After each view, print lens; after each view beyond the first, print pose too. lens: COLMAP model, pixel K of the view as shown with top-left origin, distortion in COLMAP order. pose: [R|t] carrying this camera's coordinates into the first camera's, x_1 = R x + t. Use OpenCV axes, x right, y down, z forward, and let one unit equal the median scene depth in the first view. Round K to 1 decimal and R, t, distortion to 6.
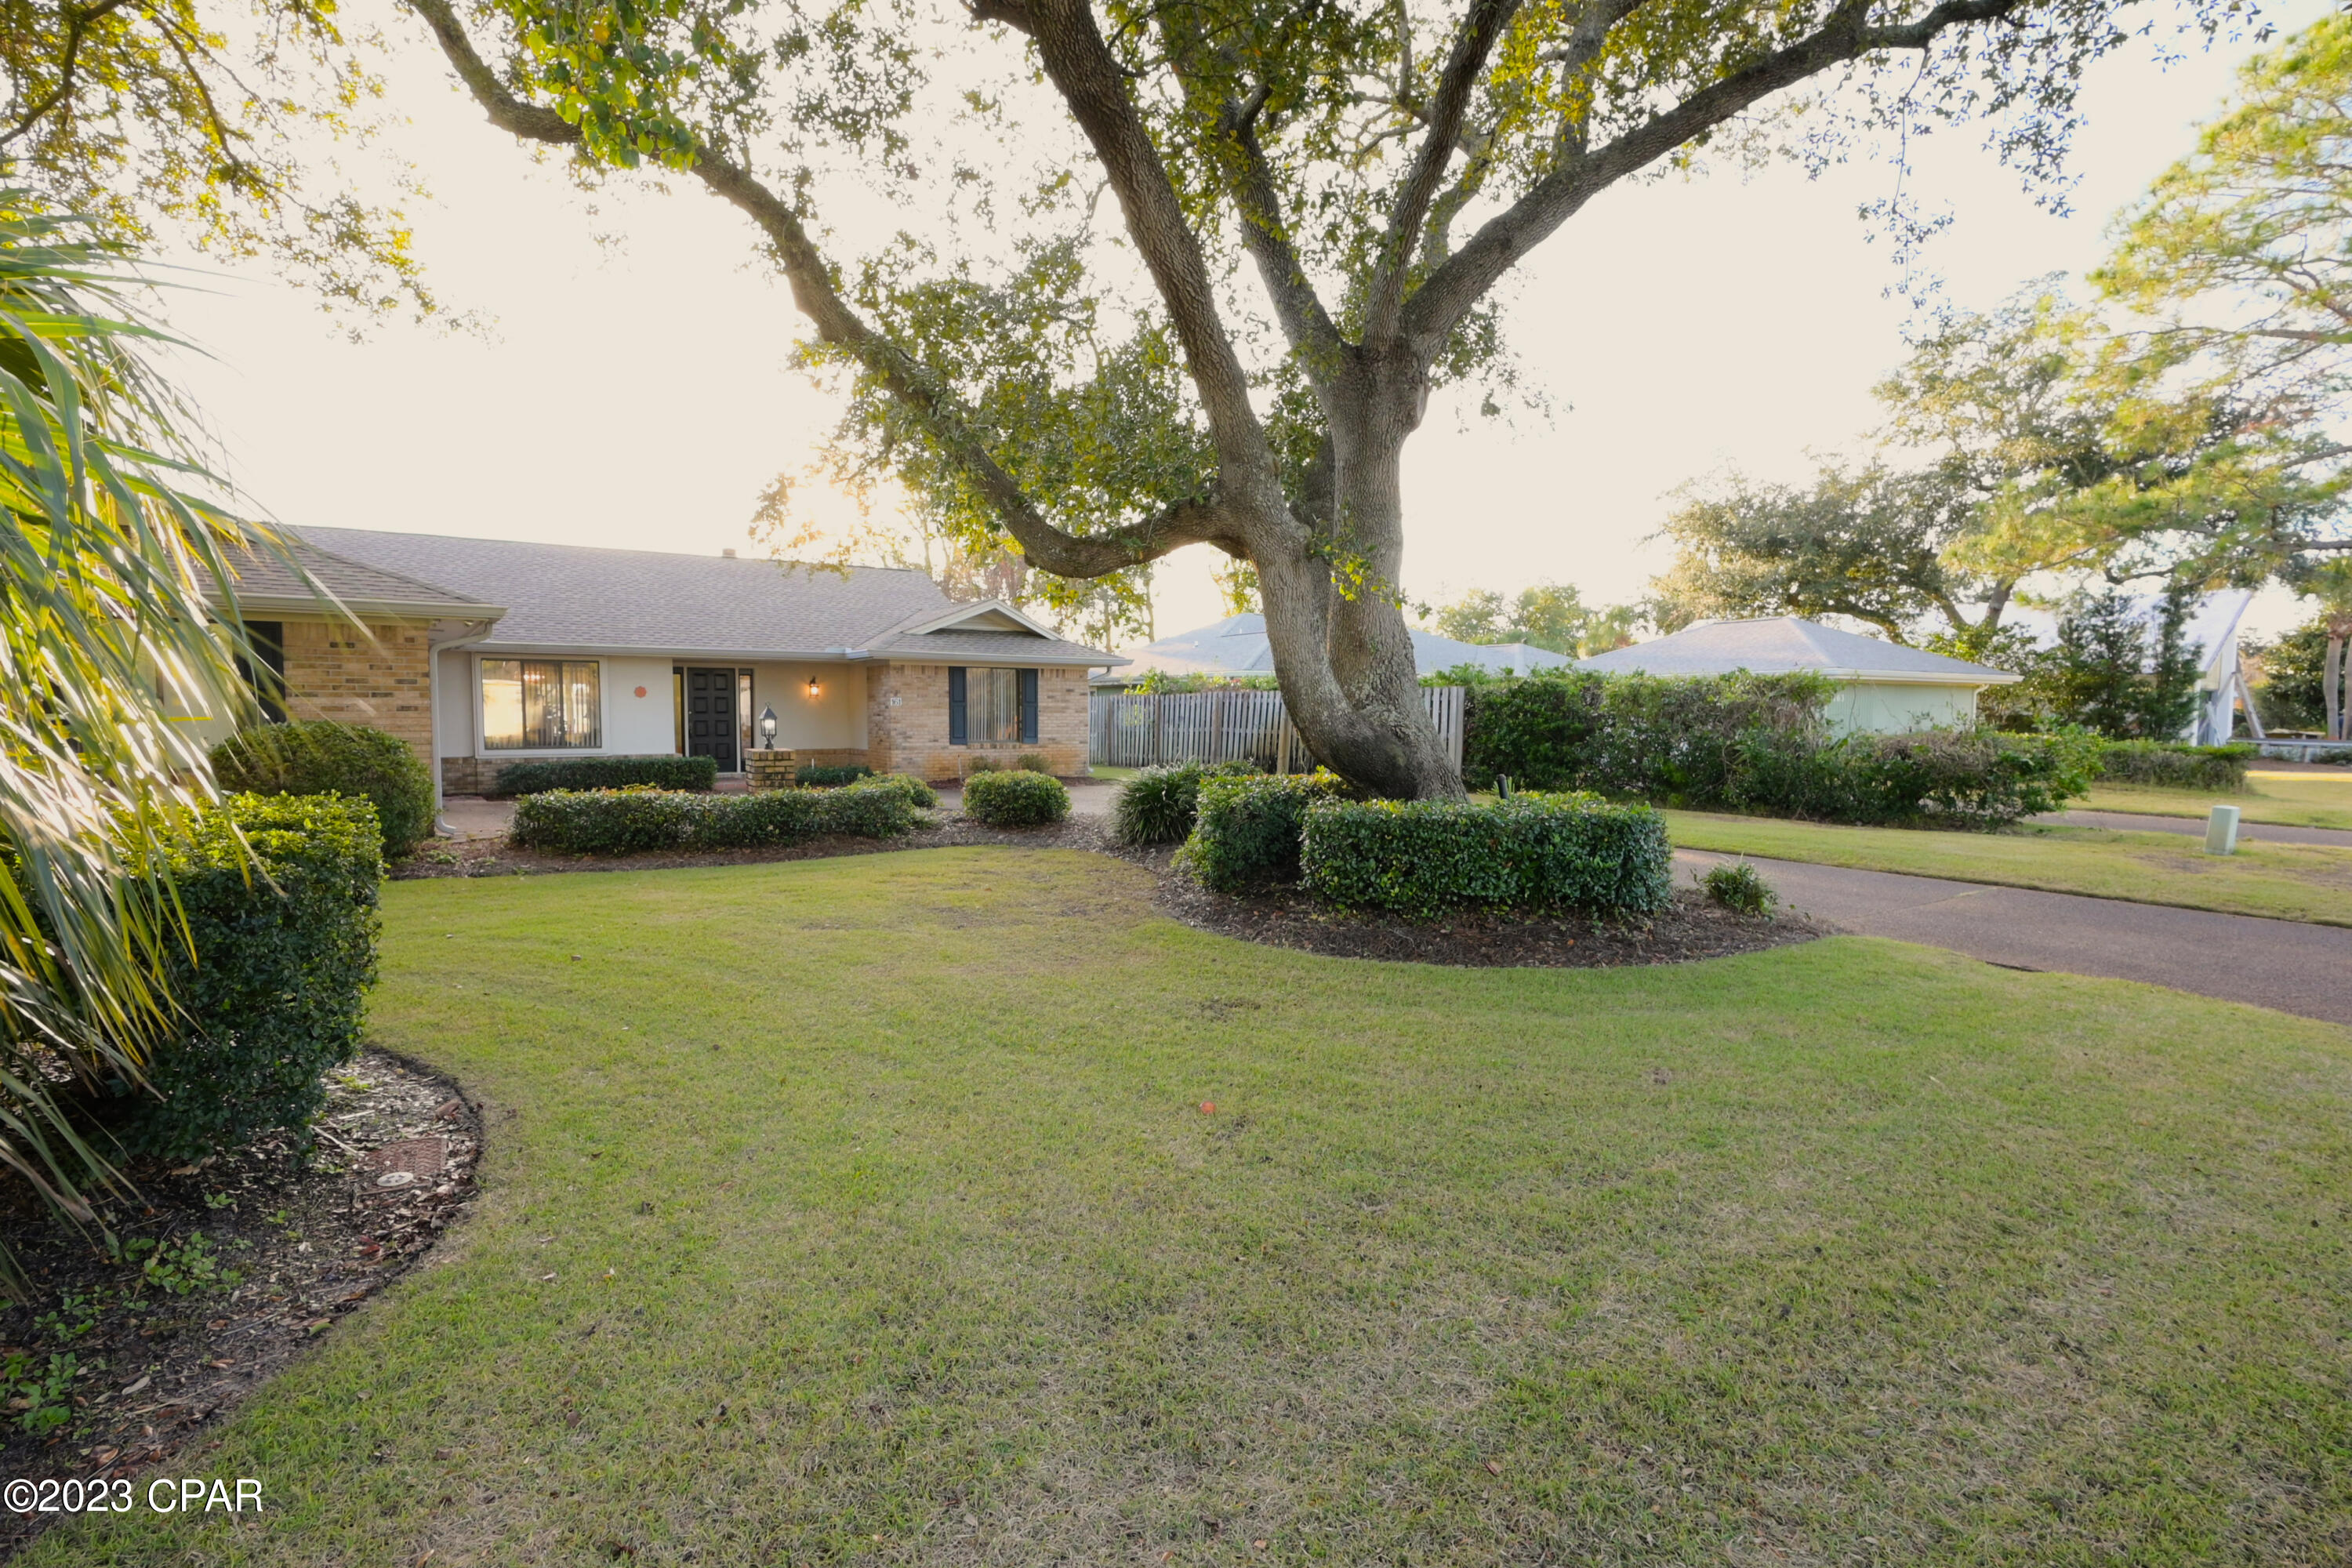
lens RADIAL K [[1161.8, 0, 1174.0], [0, 1161.8, 792.7], [0, 0, 1]] dist [-0.003358, 0.002851]
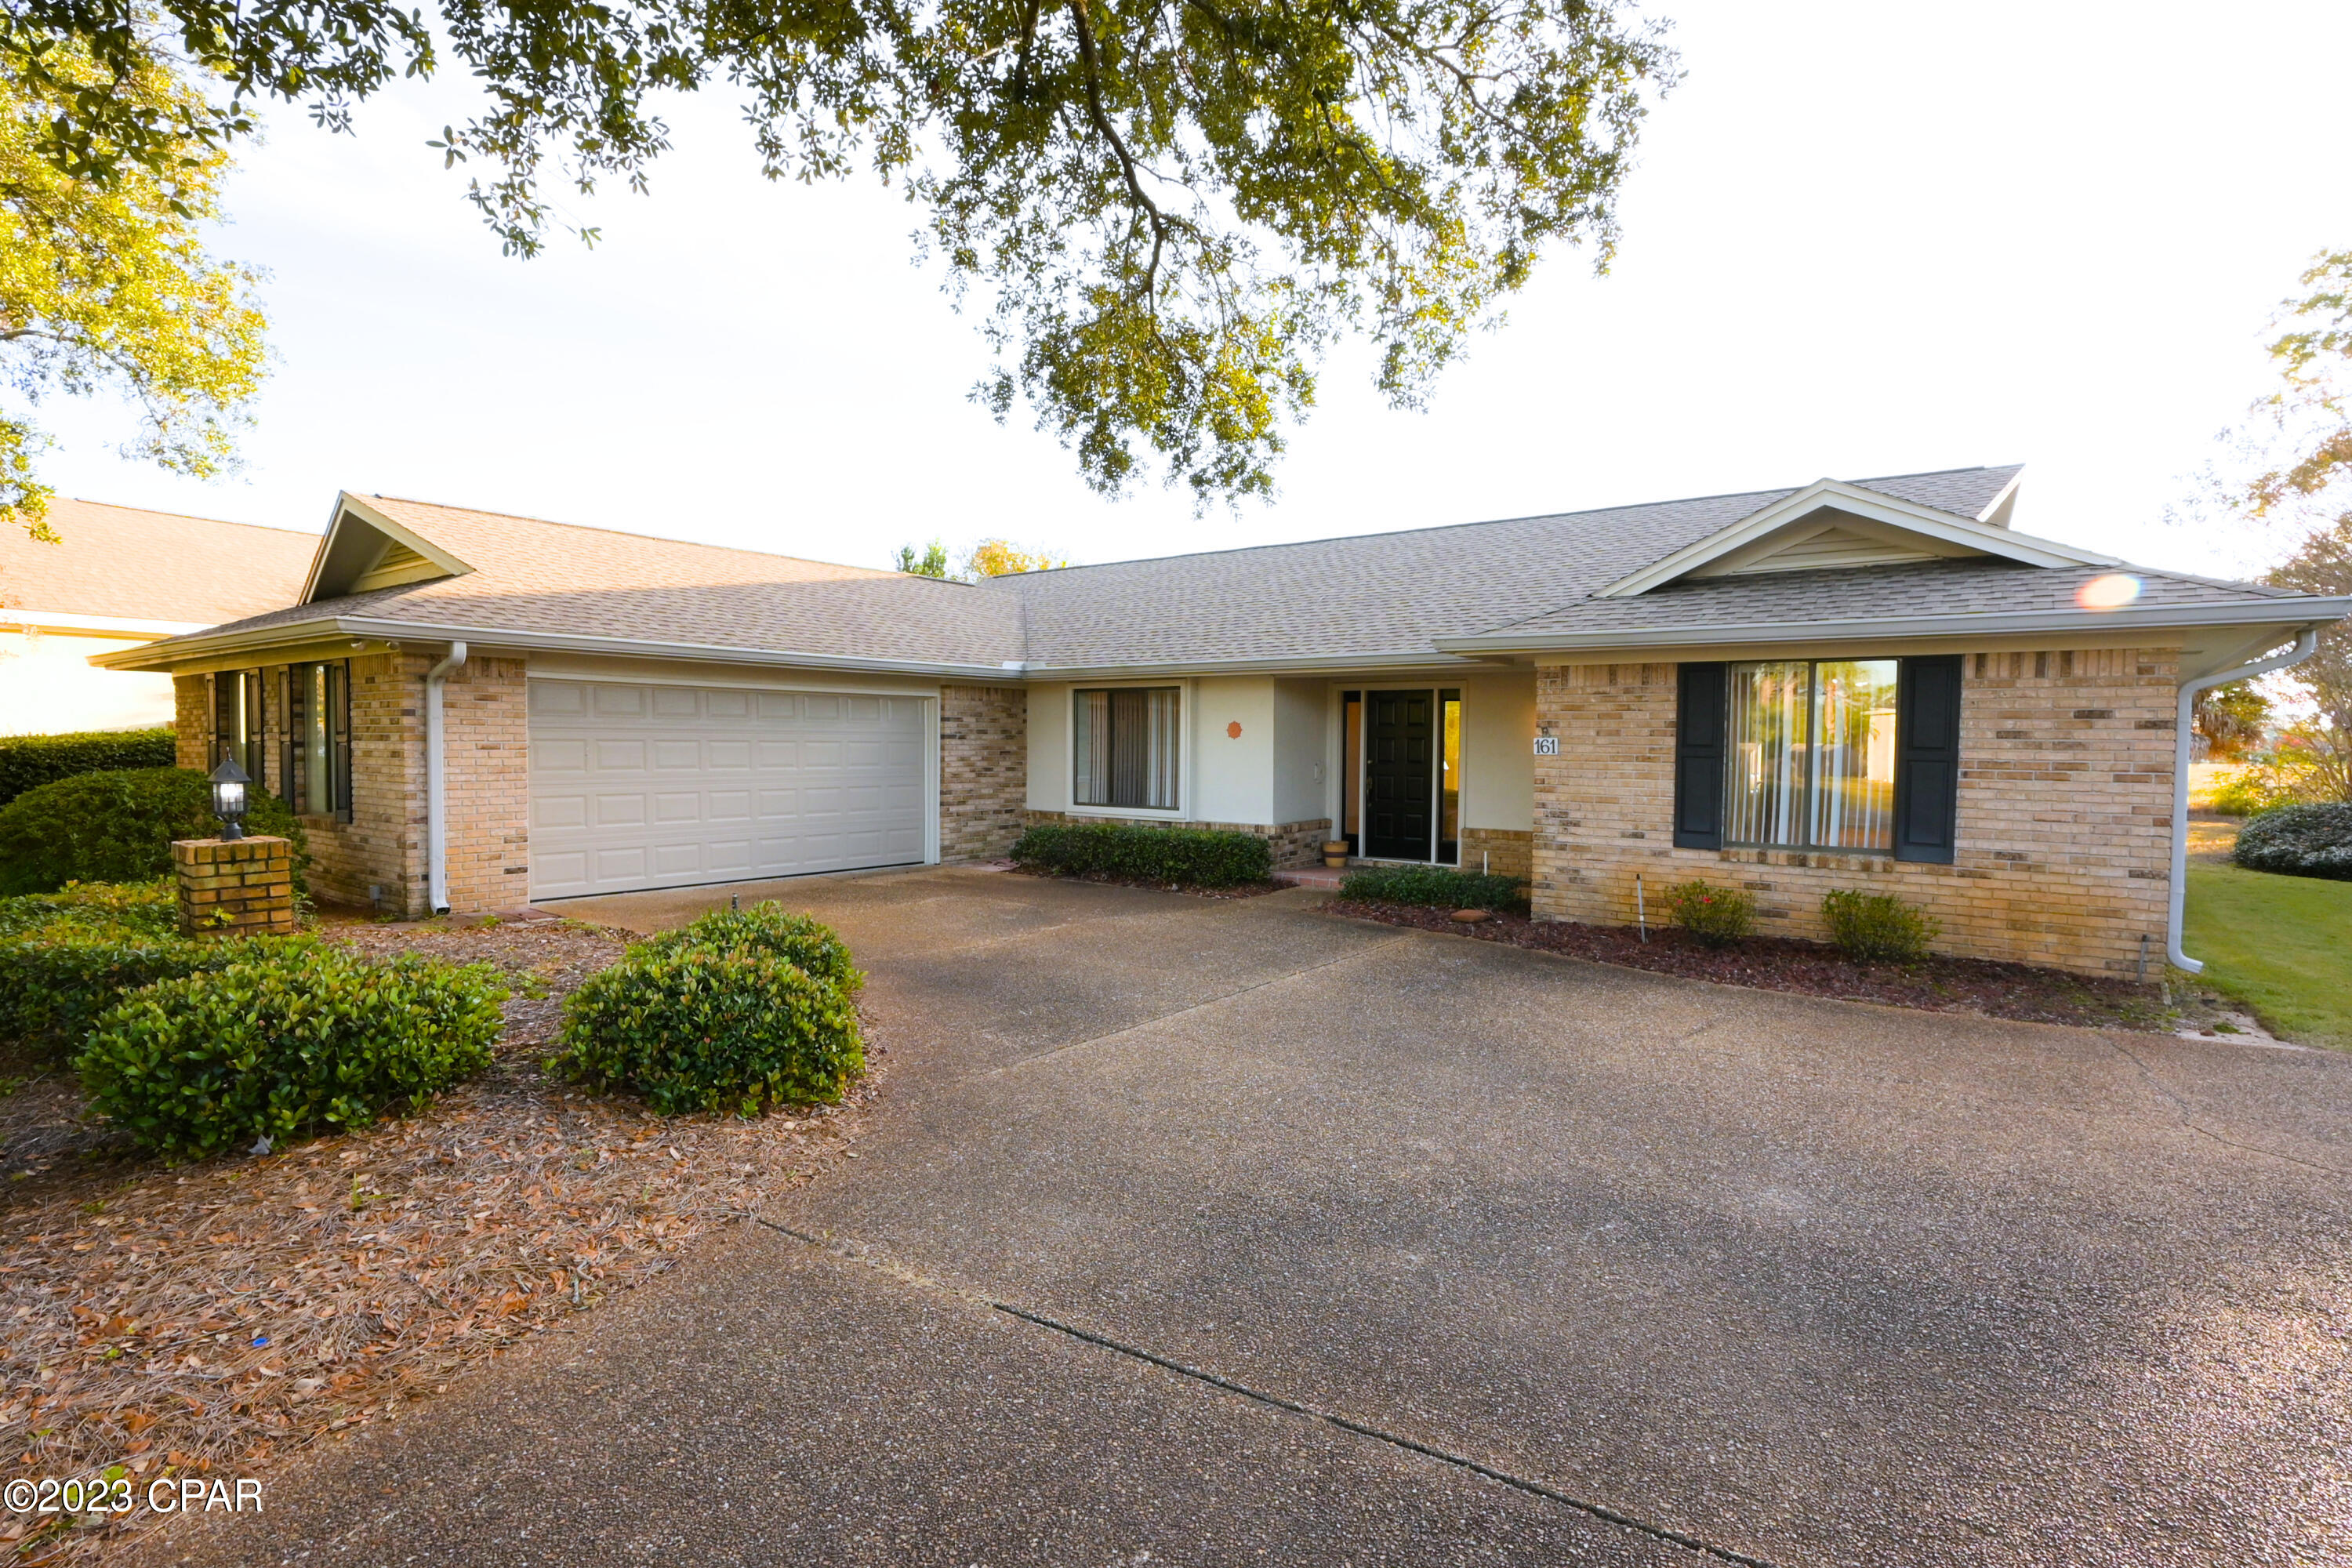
lens RADIAL K [[1161.8, 0, 1176.5], [0, 1161.8, 783.0], [0, 0, 1]] dist [-0.003358, 0.002851]
pose [[0.313302, 0.035806, -0.948978, 0.147209], [-0.075126, 0.997092, 0.012819, -0.054900], [0.946677, 0.067277, 0.315081, 0.671990]]
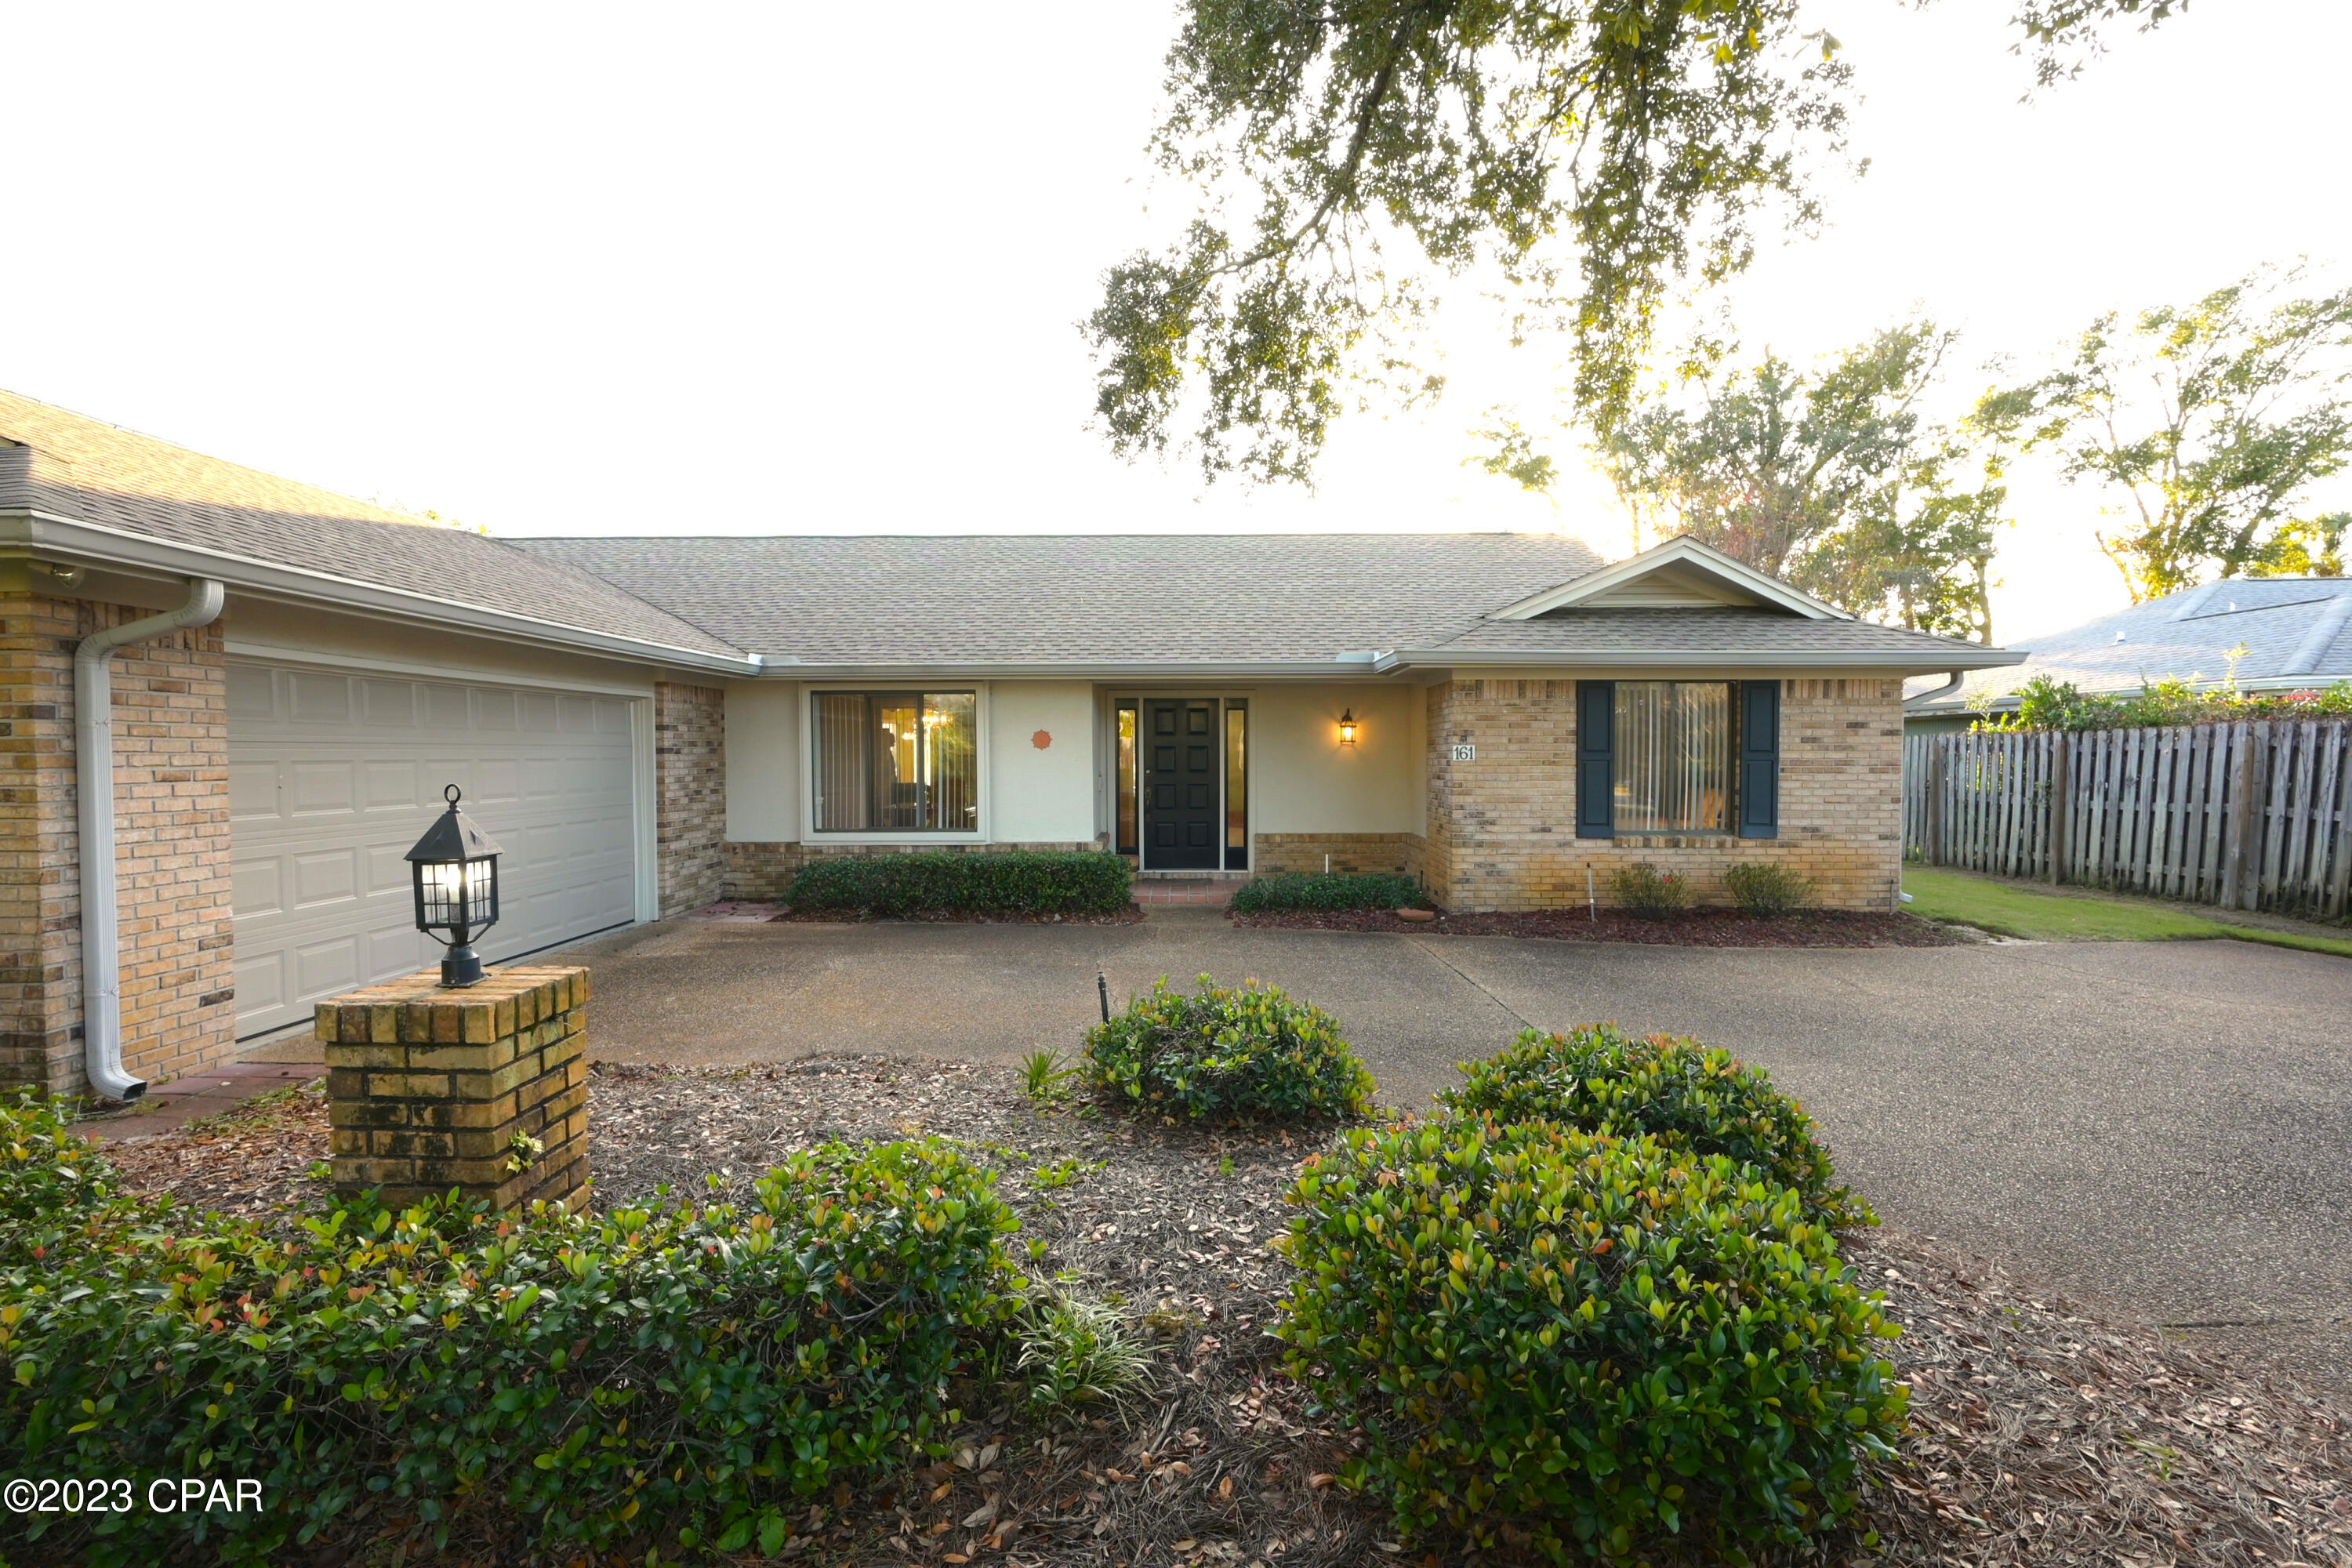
lens RADIAL K [[1161.8, 0, 1180.2], [0, 1161.8, 785.9], [0, 0, 1]] dist [-0.003358, 0.002851]
pose [[0.820894, 0.012943, -0.570934, -0.047970], [-0.036152, 0.998916, -0.029335, -0.041790], [0.569935, 0.044721, 0.820472, 0.482670]]
